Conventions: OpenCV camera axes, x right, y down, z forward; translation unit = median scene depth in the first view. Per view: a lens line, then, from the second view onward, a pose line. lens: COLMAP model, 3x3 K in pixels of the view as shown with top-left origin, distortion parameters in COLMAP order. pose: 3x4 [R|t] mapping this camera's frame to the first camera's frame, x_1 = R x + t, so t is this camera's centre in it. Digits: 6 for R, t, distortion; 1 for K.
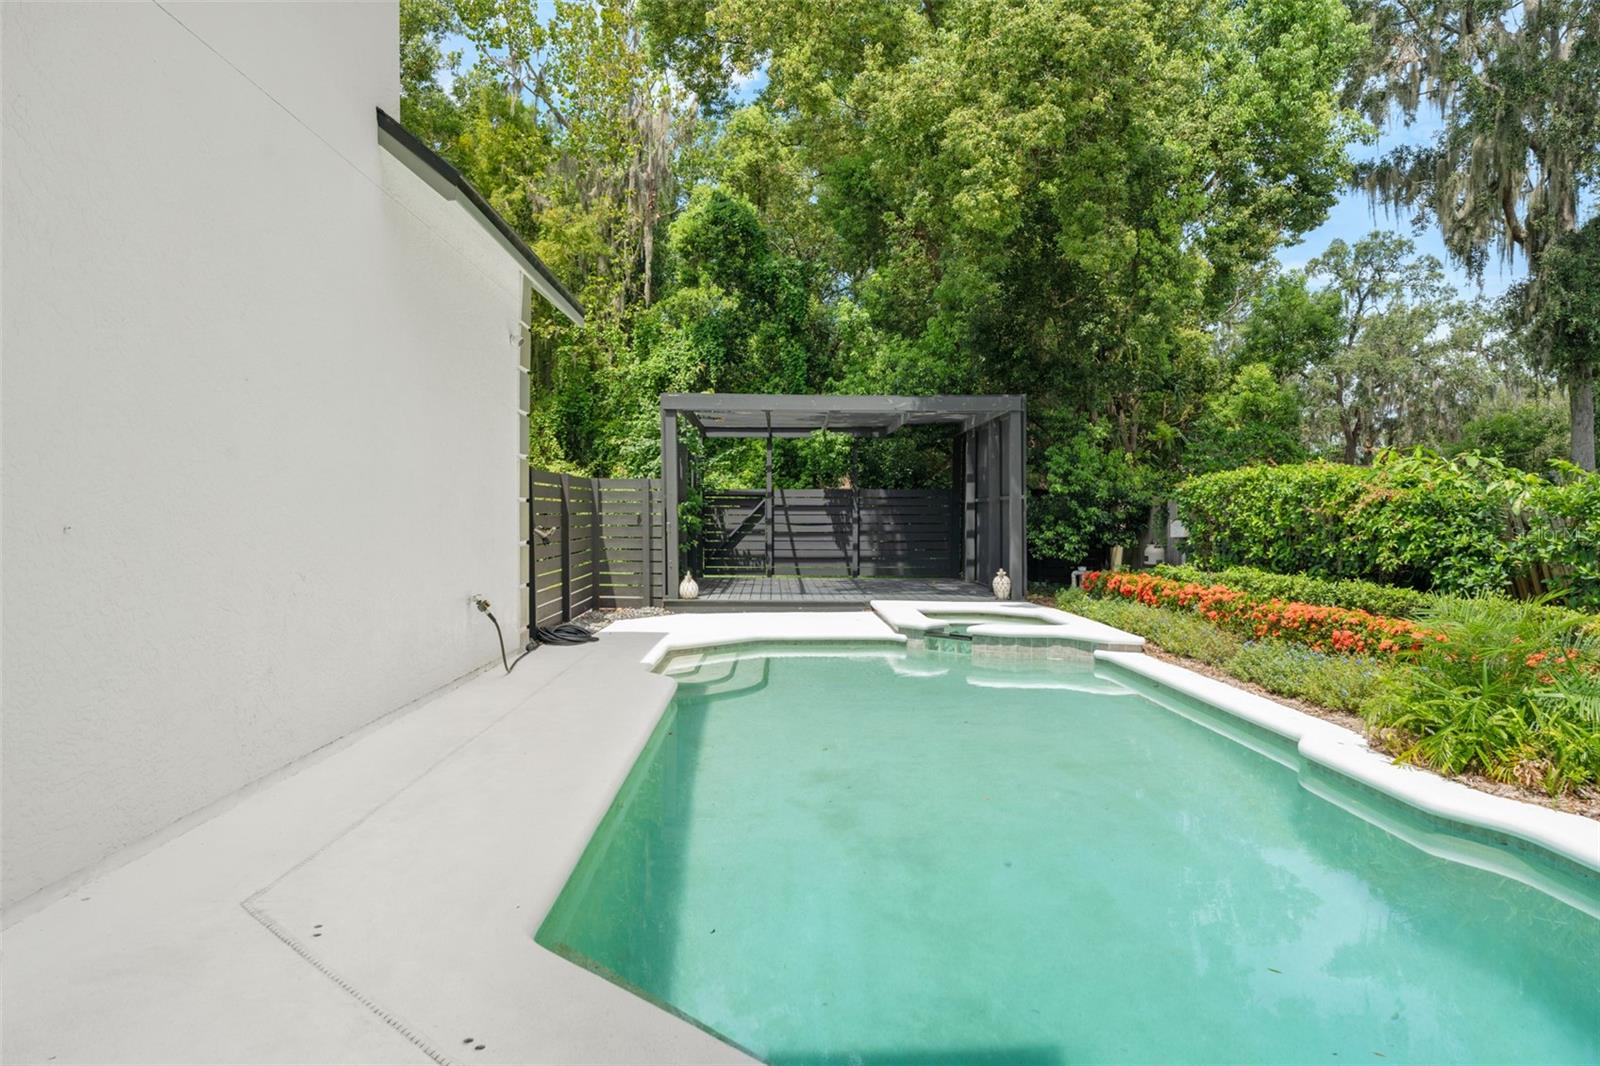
lens RADIAL K [[1017.6, 0, 800.0], [0, 1017.6, 533.0], [0, 0, 1]] dist [-0.000732, -0.000033]
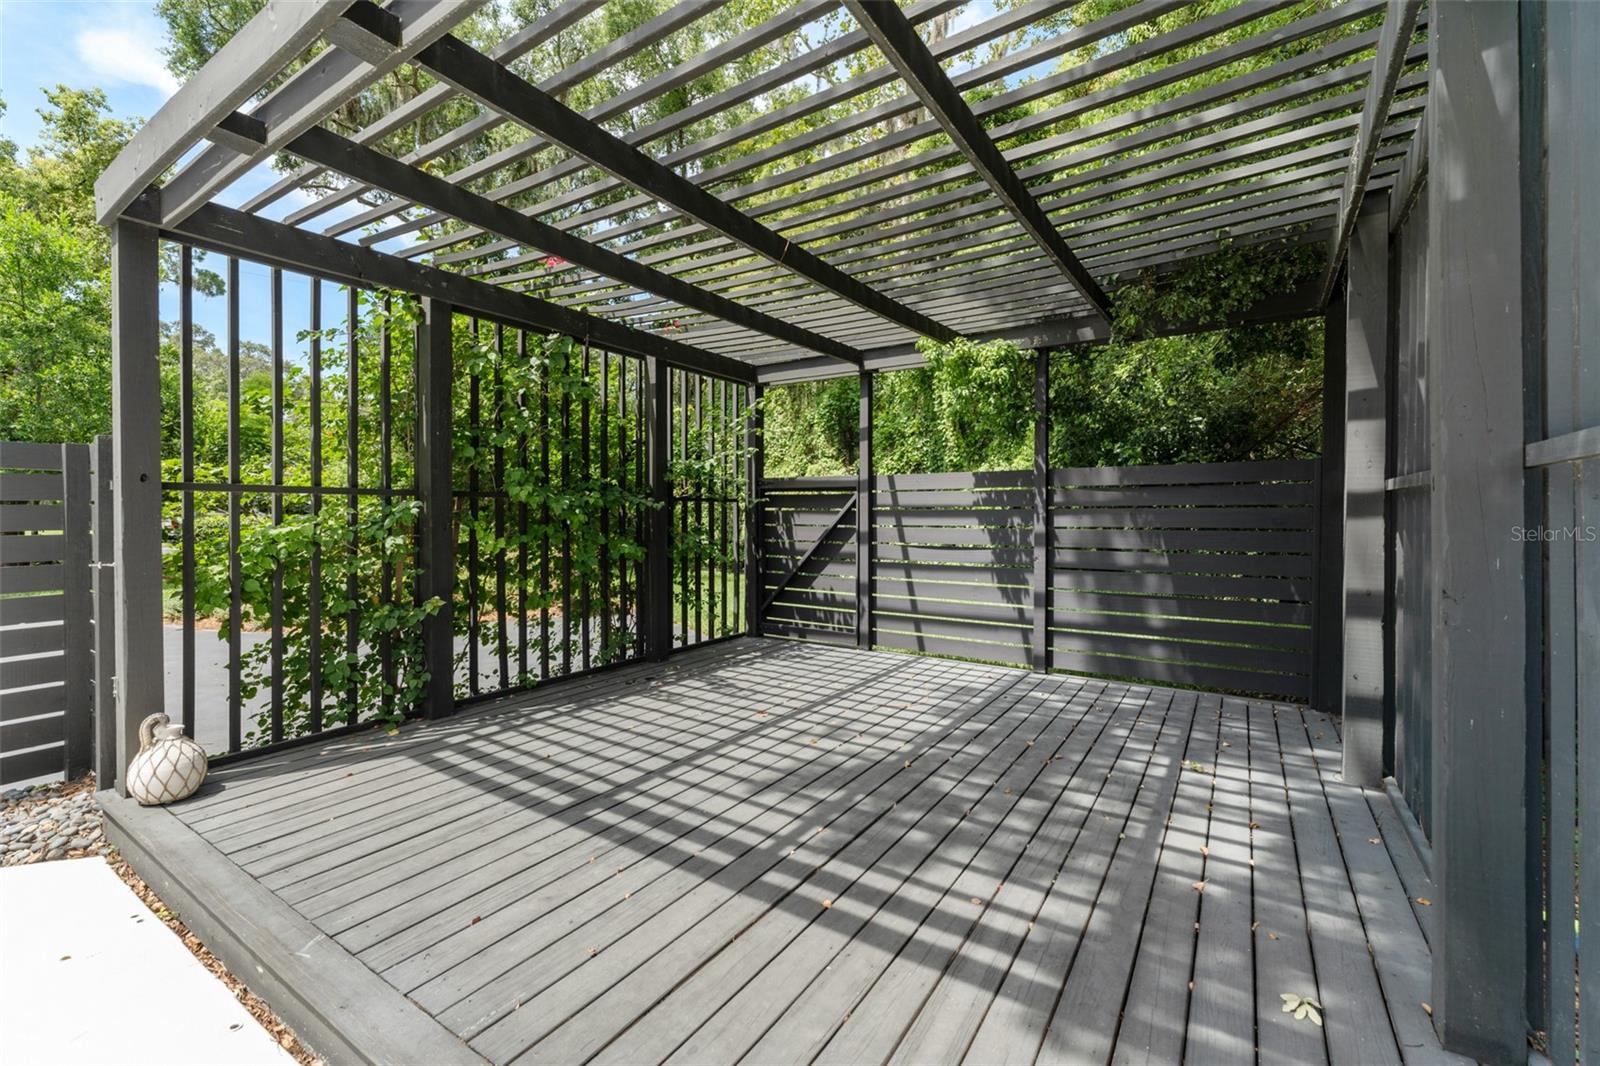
lens RADIAL K [[676.3, 0, 801.8], [0, 676.3, 515.5], [0, 0, 1]] dist [0.000014, 0.000030]
pose [[0.824767, -0.000142, -0.565472, 0.134013], [-0.007629, 0.999906, -0.011378, -0.018591], [0.565421, 0.013698, 0.824689, 0.702287]]
